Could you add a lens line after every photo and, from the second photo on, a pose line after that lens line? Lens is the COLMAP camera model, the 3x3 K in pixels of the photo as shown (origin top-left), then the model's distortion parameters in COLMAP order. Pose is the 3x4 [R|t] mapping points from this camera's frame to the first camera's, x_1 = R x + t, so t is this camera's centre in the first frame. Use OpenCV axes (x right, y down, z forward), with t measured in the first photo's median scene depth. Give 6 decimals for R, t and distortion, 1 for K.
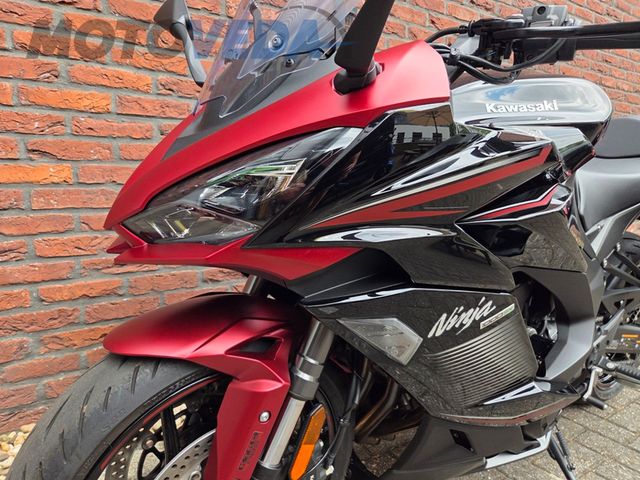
lens RADIAL K [[434.9, 0, 315.1], [0, 434.9, 237.3], [0, 0, 1]] dist [0.067739, -0.054538]
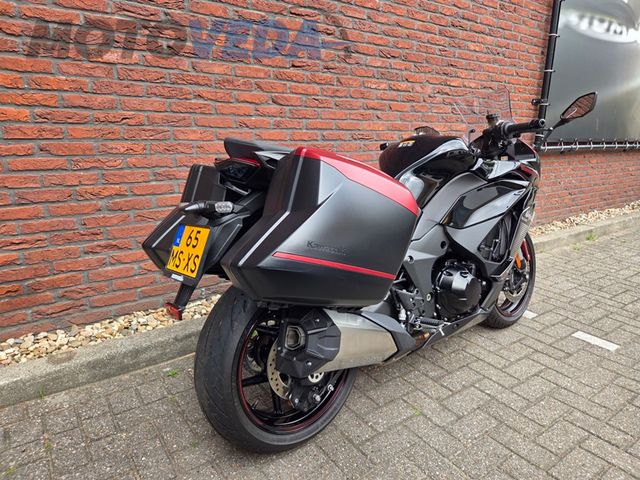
lens RADIAL K [[434.9, 0, 326.9], [0, 434.9, 236.9], [0, 0, 1]] dist [0.067739, -0.054538]
pose [[0.997956, -0.002044, 0.063865, 0.816504], [-0.005395, 0.993224, 0.116087, -0.228320], [-0.063670, -0.116194, 0.991184, -0.852976]]
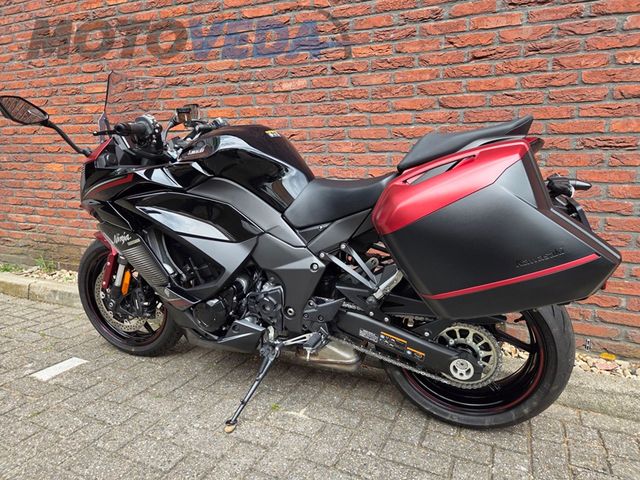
lens RADIAL K [[434.9, 0, 315.4], [0, 434.9, 235.5], [0, 0, 1]] dist [0.067739, -0.054538]
pose [[0.540194, 0.115641, -0.833557, 2.564187], [-0.123870, 0.990651, 0.057160, -0.106407], [0.832374, 0.072375, 0.549468, 0.414849]]
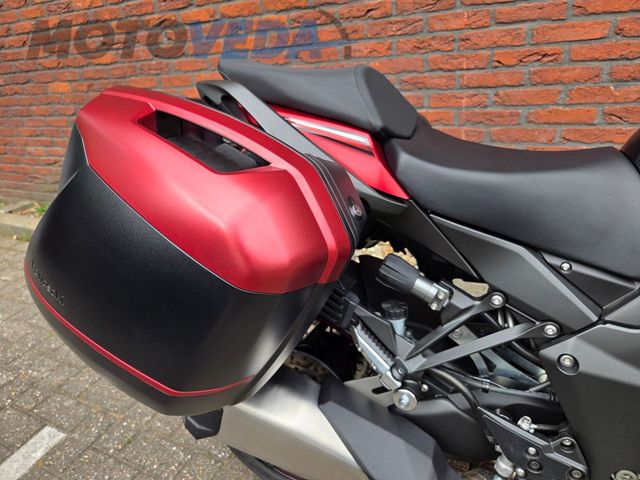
lens RADIAL K [[434.9, 0, 311.0], [0, 434.9, 231.1], [0, 0, 1]] dist [0.067739, -0.054538]
pose [[0.499855, 0.314145, -0.807130, 1.713018], [0.001571, 0.931572, 0.363552, -0.401661], [0.866108, -0.182991, 0.465157, 0.498469]]
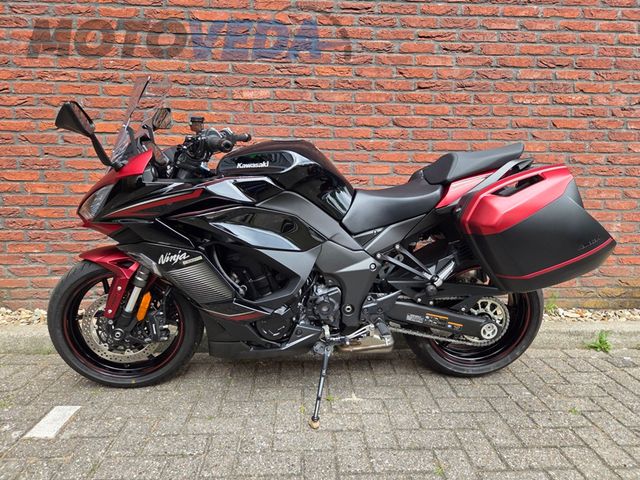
lens RADIAL K [[434.9, 0, 321.4], [0, 434.9, 236.2], [0, 0, 1]] dist [0.067739, -0.054538]
pose [[0.865447, 0.070784, -0.495975, 1.831318], [-0.070685, 0.997318, 0.018994, -0.035646], [0.495989, 0.018620, 0.868129, -0.582062]]
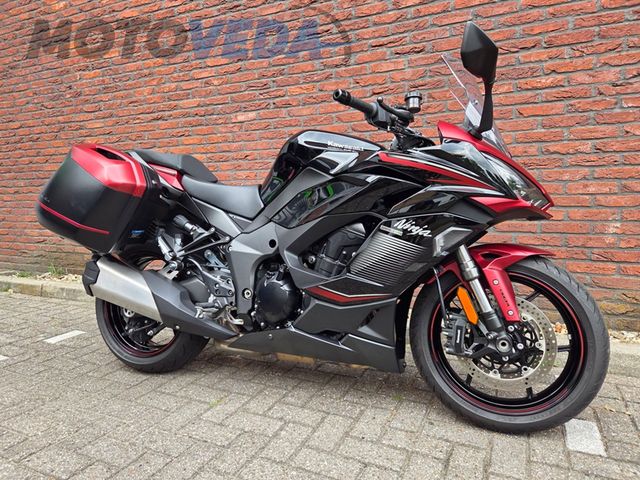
lens RADIAL K [[434.9, 0, 309.9], [0, 434.9, 239.4], [0, 0, 1]] dist [0.067739, -0.054538]
pose [[0.516827, 0.066098, -0.853535, 3.510797], [-0.096143, 0.995189, 0.018851, 0.002442], [0.850674, 0.072318, 0.520695, 0.429793]]
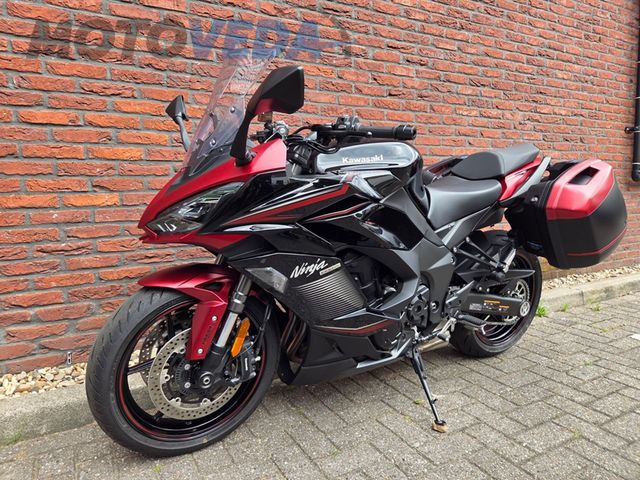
lens RADIAL K [[434.9, 0, 314.2], [0, 434.9, 237.1], [0, 0, 1]] dist [0.067739, -0.054538]
pose [[0.997441, -0.017580, -0.069304, 0.408937], [0.015604, 0.999459, -0.028952, 0.076575], [0.069775, 0.027796, 0.997175, -0.833908]]
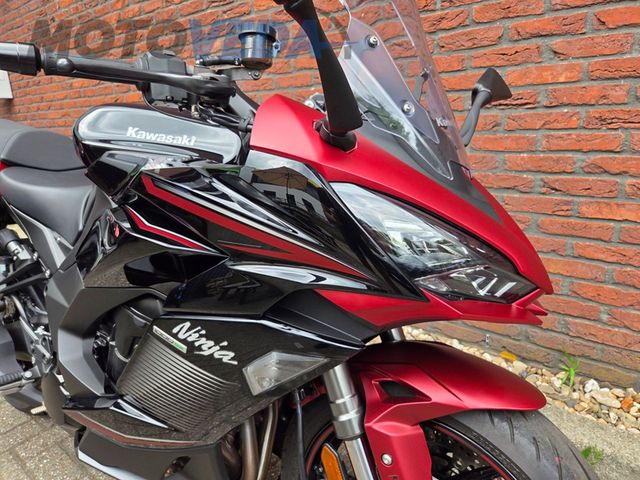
lens RADIAL K [[434.9, 0, 316.8], [0, 434.9, 241.2], [0, 0, 1]] dist [0.067739, -0.054538]
pose [[0.302020, 0.246273, -0.920942, 2.996591], [-0.077246, 0.969200, 0.233846, -0.456410], [0.950167, 0.000513, 0.311742, 1.664873]]
